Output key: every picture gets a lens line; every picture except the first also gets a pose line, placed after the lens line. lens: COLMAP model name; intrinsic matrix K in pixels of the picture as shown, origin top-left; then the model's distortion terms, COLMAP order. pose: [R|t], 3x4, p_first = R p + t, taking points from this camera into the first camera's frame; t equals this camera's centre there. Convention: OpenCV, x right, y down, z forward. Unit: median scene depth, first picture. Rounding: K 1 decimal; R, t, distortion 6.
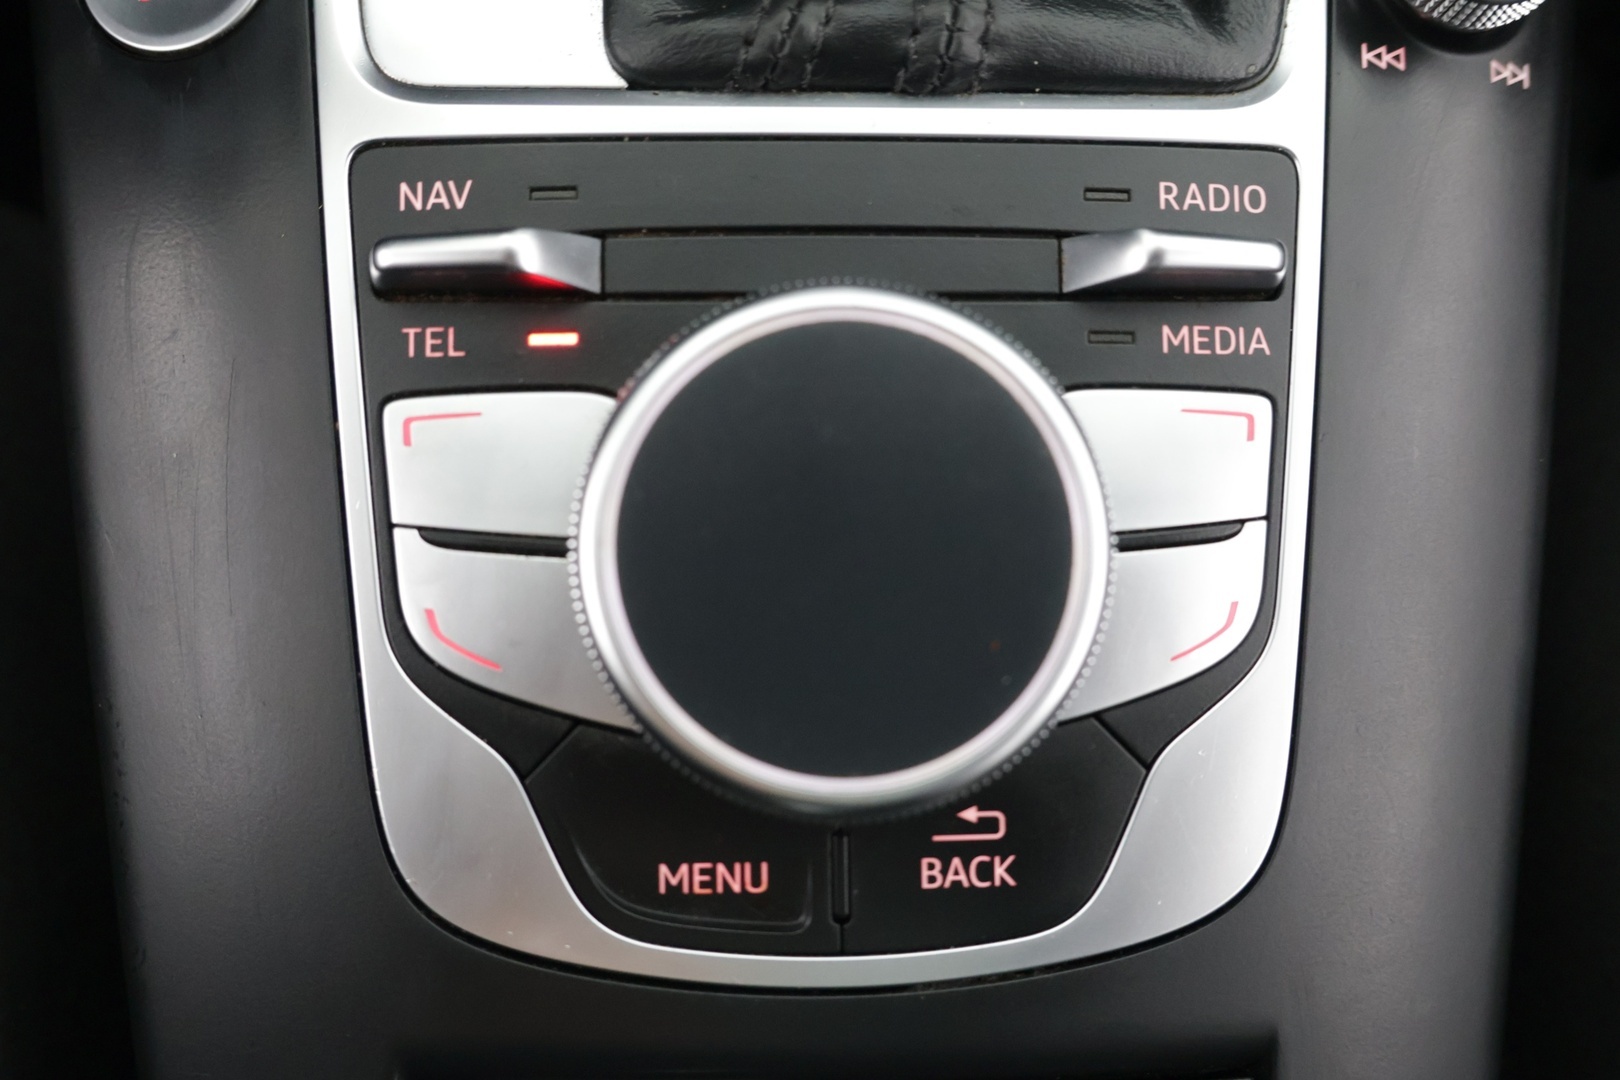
lens RADIAL K [[1366.9, 0, 818.2], [0, 1366.9, 547.2], [0, 0, 1]] dist [-0.036940, 0.056344]
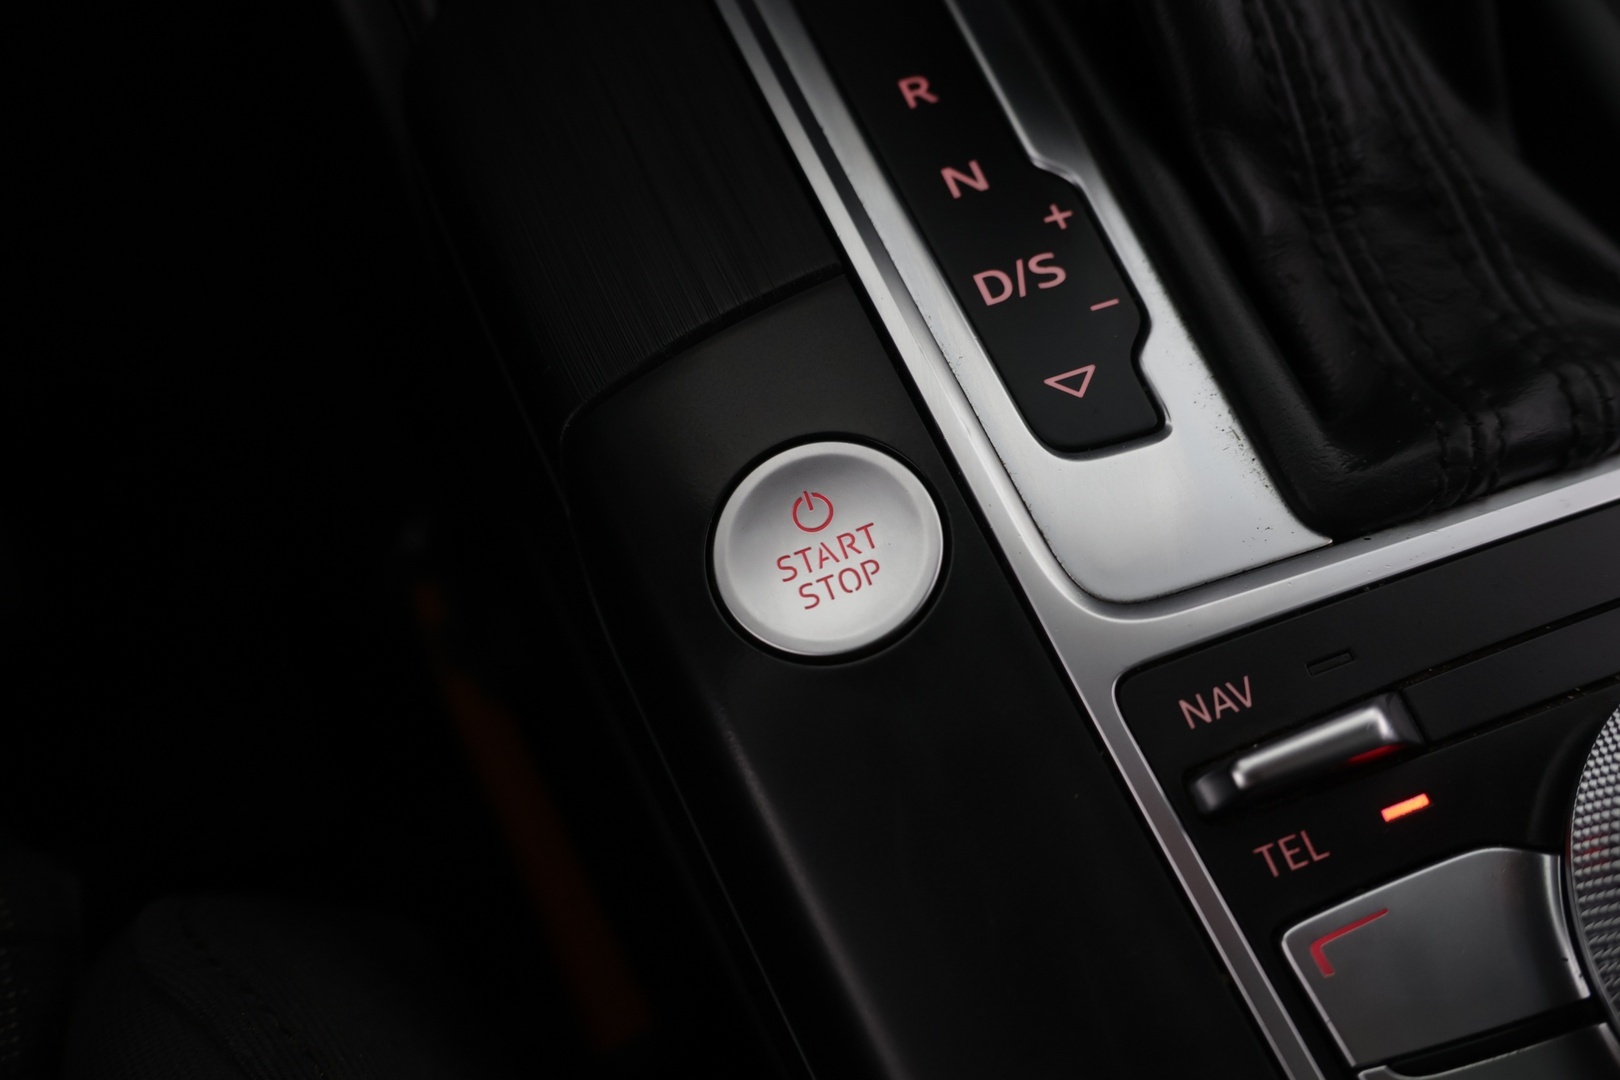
lens RADIAL K [[1366.9, 0, 809.5], [0, 1366.9, 547.8], [0, 0, 1]] dist [-0.036940, 0.056344]
pose [[0.940857, -0.287874, 0.178654, -0.690884], [0.329745, 0.899176, -0.287666, -0.178897], [-0.077829, 0.329562, 0.940920, 0.104404]]
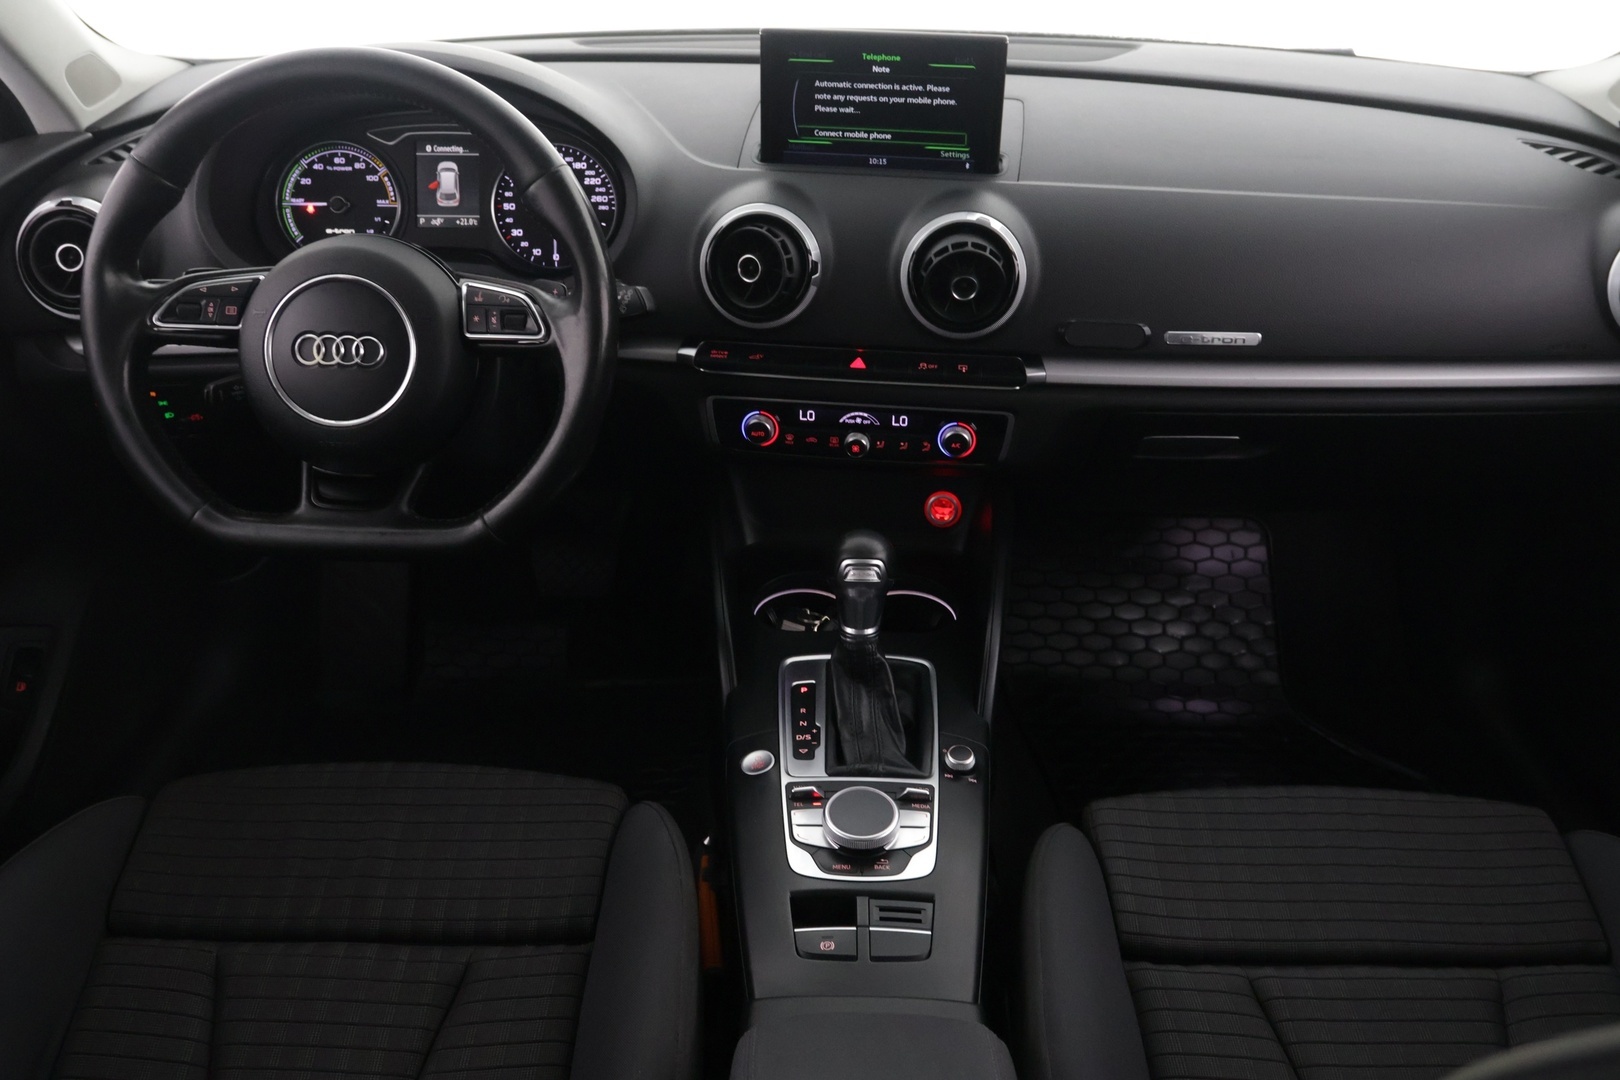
lens RADIAL K [[1366.9, 0, 806.3], [0, 1366.9, 534.4], [0, 0, 1]] dist [-0.036940, 0.056344]
pose [[0.998817, -0.015935, -0.045934, 0.074101], [-0.026321, 0.617119, -0.786429, 4.163308], [0.040878, 0.786708, 0.615970, -4.004777]]
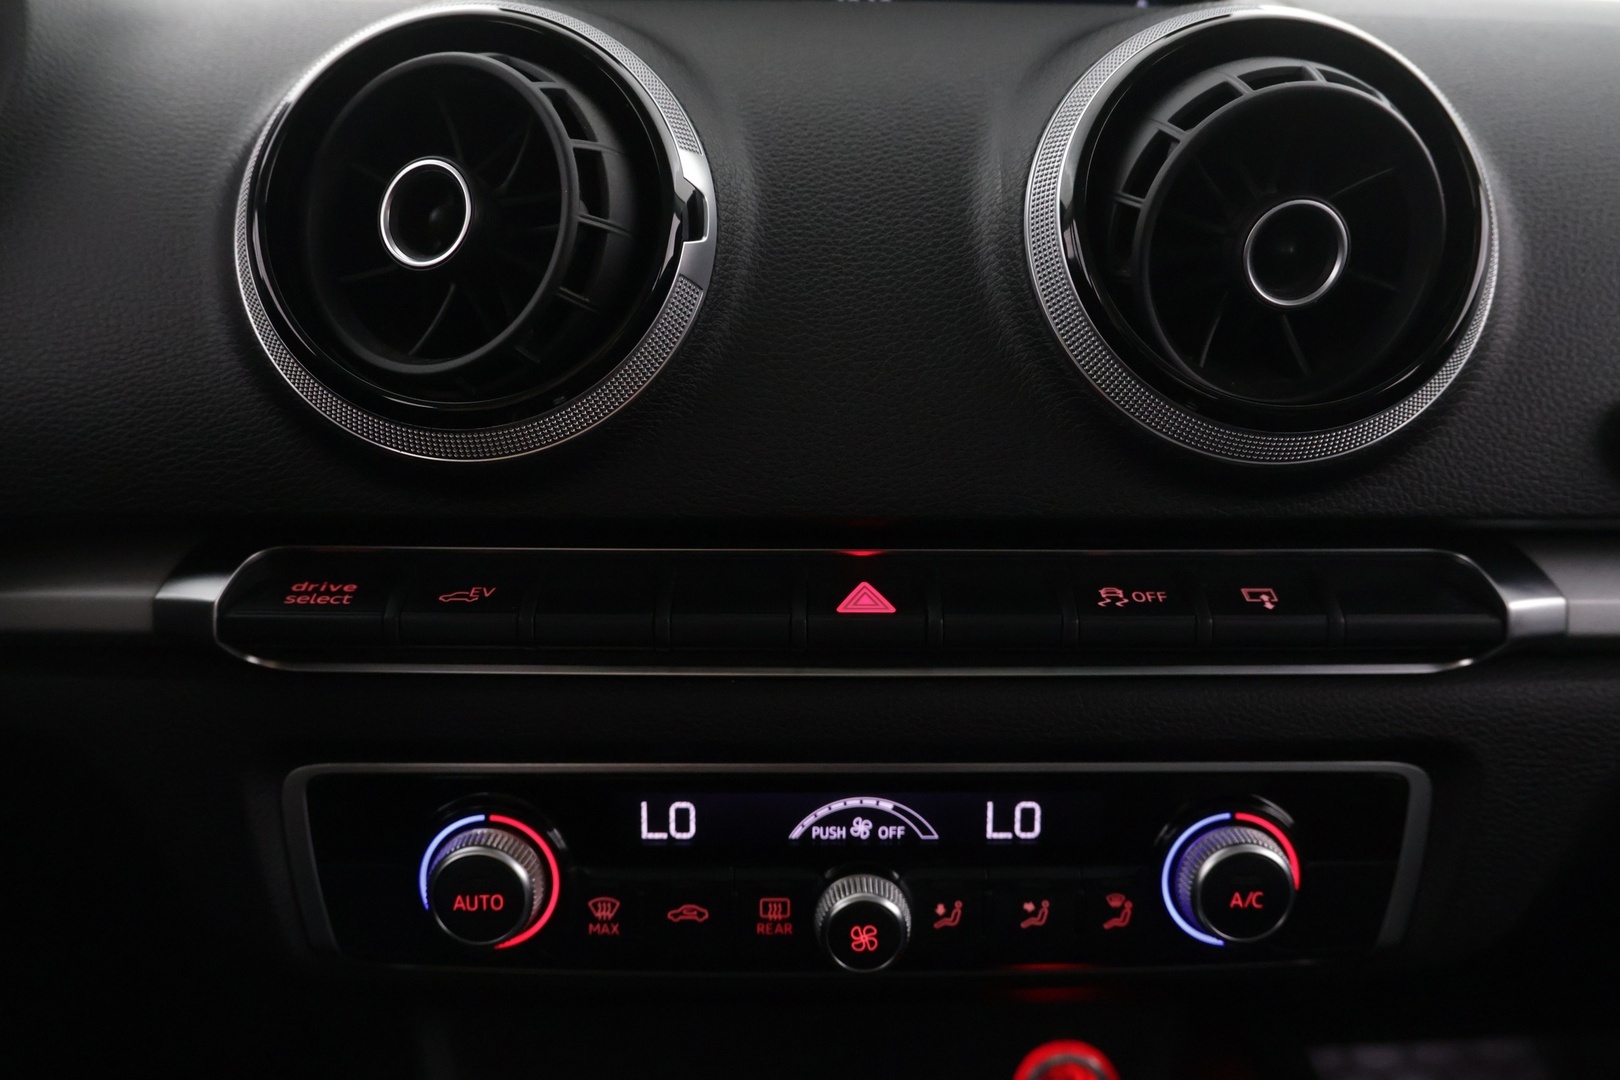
lens RADIAL K [[1366.9, 0, 817.4], [0, 1366.9, 539.4], [0, 0, 1]] dist [-0.036940, 0.056344]
pose [[0.992165, -0.053058, 0.113112, -0.246324], [0.124376, 0.333685, -0.934444, -0.428273], [0.011836, 0.941190, 0.337669, -0.925967]]
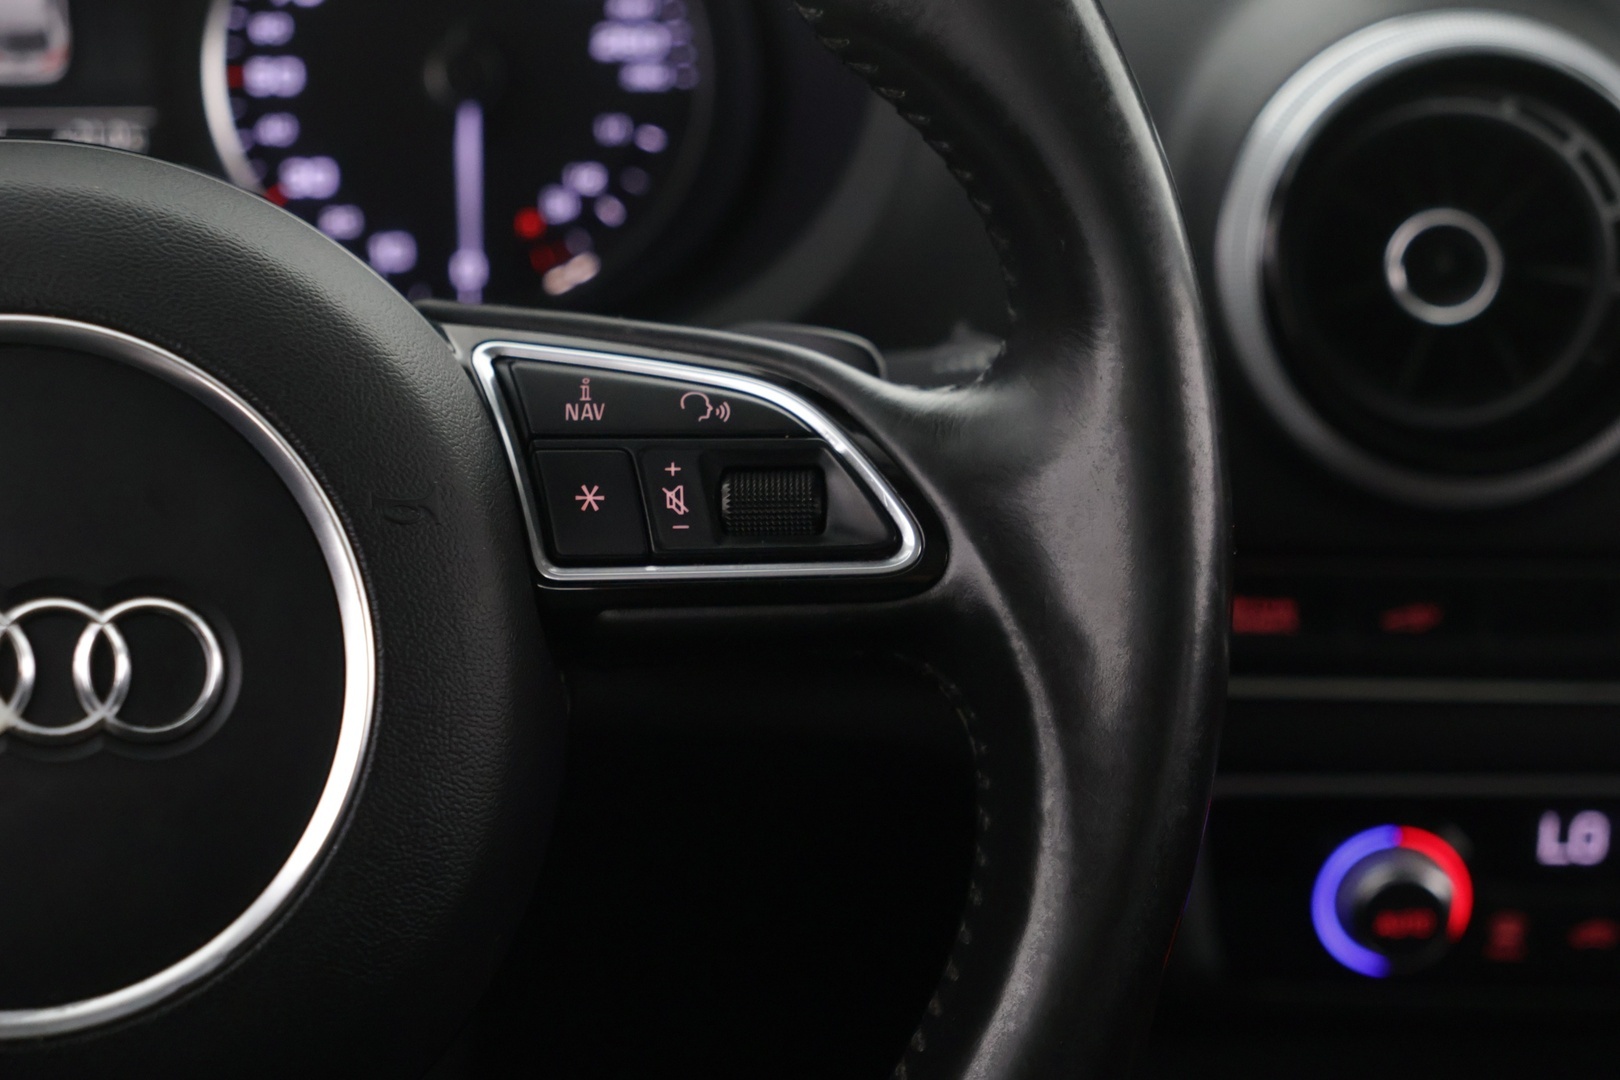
lens RADIAL K [[3761.0, 0, 808.7], [0, 3761.0, 537.0], [0, 0, 1]] dist [0.092475, 0.000000]
pose [[0.985495, -0.068722, 0.155167, -2.119622], [0.168933, 0.484371, -0.858397, 1.975299], [-0.016168, 0.872159, 0.488955, -2.810840]]
